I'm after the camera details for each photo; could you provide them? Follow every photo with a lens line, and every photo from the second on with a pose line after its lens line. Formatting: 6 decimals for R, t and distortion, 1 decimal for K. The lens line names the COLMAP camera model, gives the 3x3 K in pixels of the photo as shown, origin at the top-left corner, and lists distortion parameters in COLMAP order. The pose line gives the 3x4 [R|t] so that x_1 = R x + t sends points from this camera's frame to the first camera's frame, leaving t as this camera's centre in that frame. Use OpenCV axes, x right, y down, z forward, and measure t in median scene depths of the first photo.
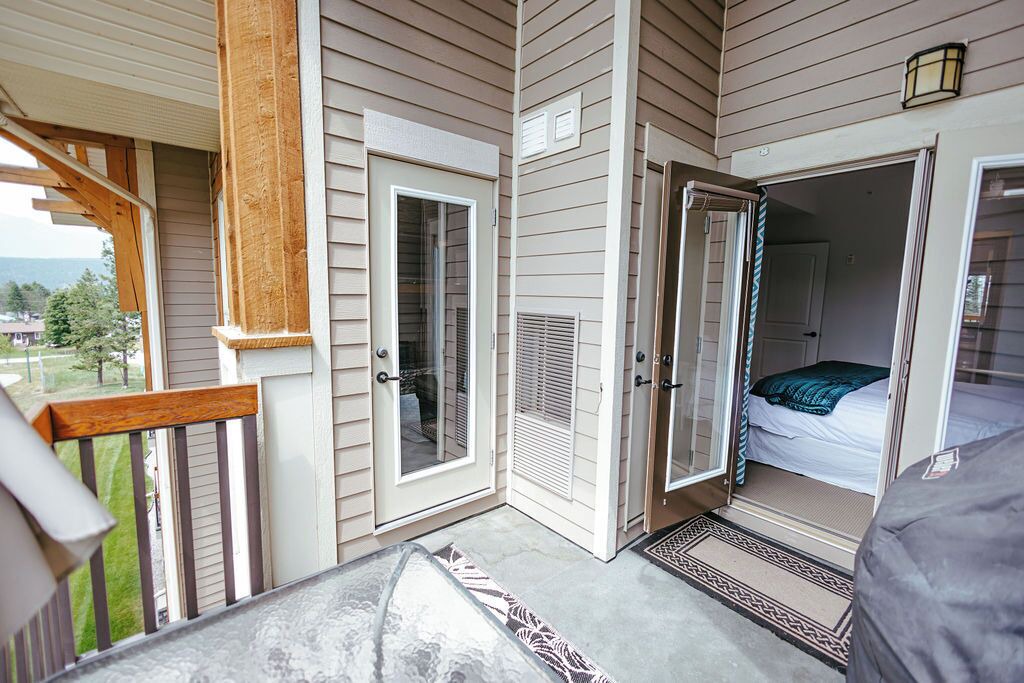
lens RADIAL K [[430.5, 0, 515.6], [0, 430.5, 339.1], [0, 0, 1]] dist [-0.003540, -0.000509]
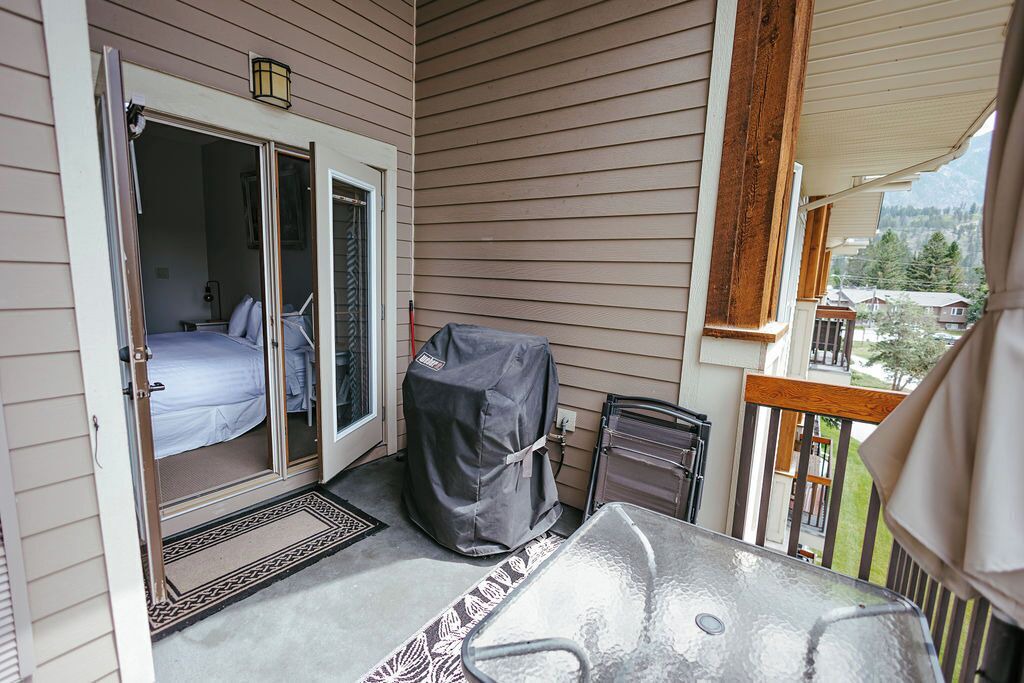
lens RADIAL K [[449.8, 0, 512.0], [0, 449.8, 341.5], [0, 0, 1]] dist [-0.002165, -0.000378]
pose [[-0.227842, -0.182028, 0.956532, -0.537908], [0.070048, 0.976761, 0.202563, -0.093726], [-0.971175, 0.113155, -0.209796, 0.650488]]
